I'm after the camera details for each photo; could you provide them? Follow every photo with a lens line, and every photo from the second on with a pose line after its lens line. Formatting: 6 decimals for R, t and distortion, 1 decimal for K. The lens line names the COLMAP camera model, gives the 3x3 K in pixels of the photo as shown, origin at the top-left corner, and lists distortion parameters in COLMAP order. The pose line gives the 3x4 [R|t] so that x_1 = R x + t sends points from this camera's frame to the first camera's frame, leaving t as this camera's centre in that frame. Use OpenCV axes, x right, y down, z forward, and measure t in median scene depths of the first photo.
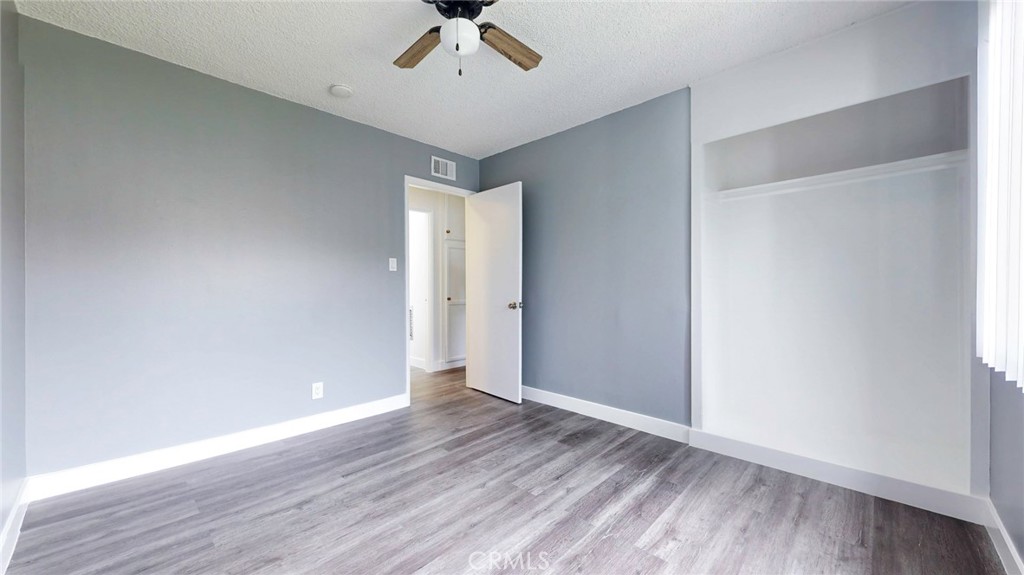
lens RADIAL K [[379.1, 0, 509.4], [0, 379.1, 288.2], [0, 0, 1]] dist [0.000477, -0.000381]
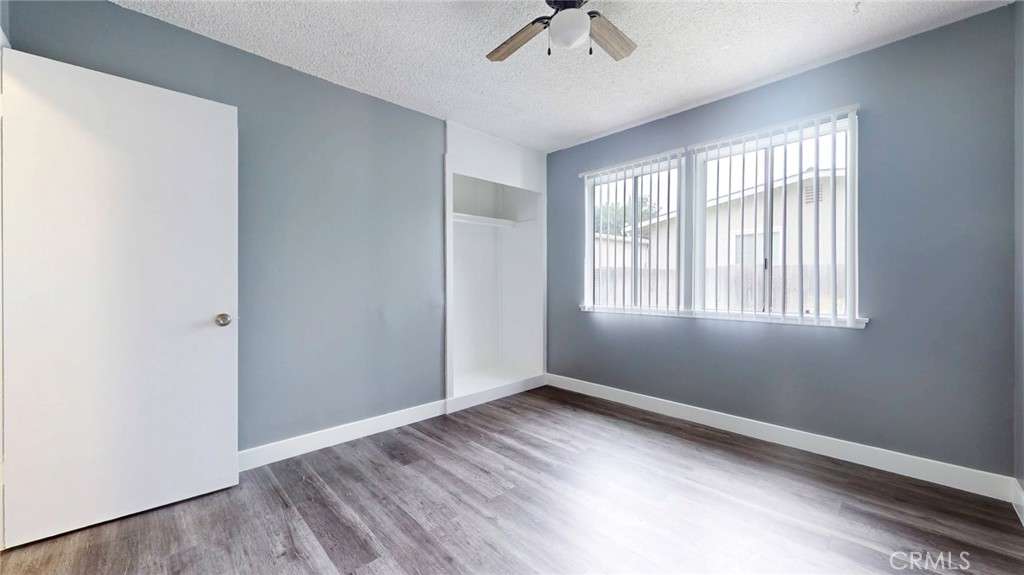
lens RADIAL K [[379.1, 0, 509.4], [0, 379.1, 288.2], [0, 0, 1]] dist [0.000477, -0.000381]
pose [[0.028443, -0.008434, 0.999560, -0.863155], [0.008923, 0.999927, 0.008183, -0.001145], [-0.999556, 0.008686, 0.028516, 0.882729]]
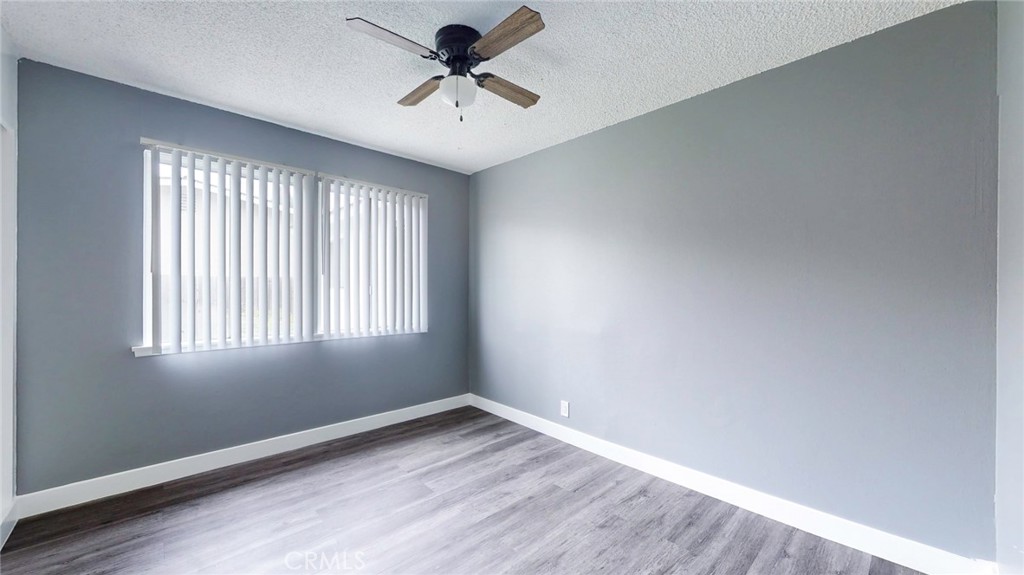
lens RADIAL K [[381.6, 0, 512.0], [0, 381.6, 287.5], [0, 0, 1]] dist [0.000646, -0.000061]
pose [[-0.999491, -0.004187, 0.031623, -0.243738], [-0.003950, 0.999964, 0.007548, -0.084413], [-0.031653, 0.007419, -0.999471, 1.624215]]
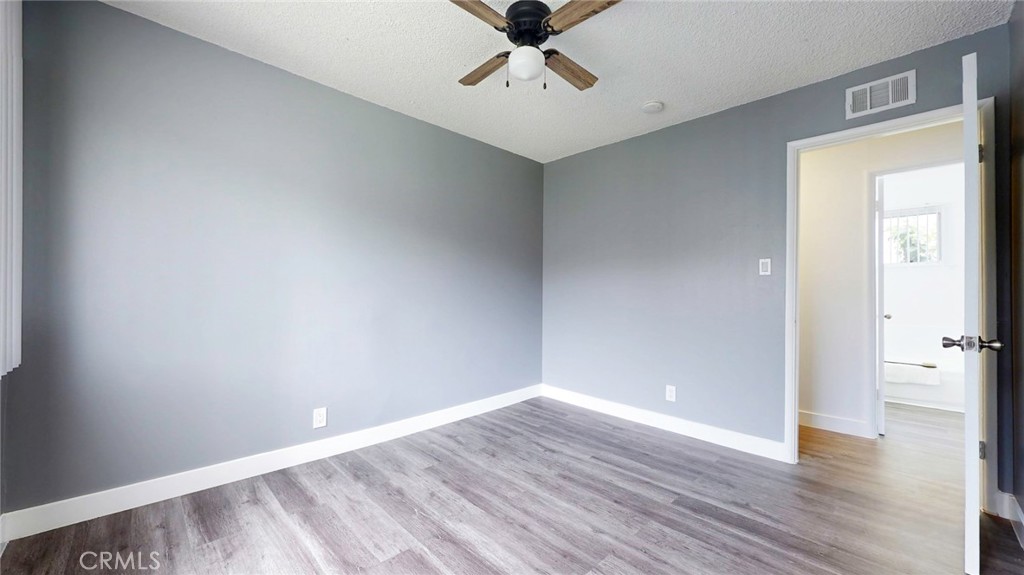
lens RADIAL K [[381.6, 0, 512.0], [0, 381.6, 287.5], [0, 0, 1]] dist [0.000646, -0.000061]
pose [[-0.029388, -0.007947, -0.999536, 0.745354], [-0.015603, 0.999850, -0.007491, -0.010362], [0.999446, 0.015375, -0.029507, 0.781660]]
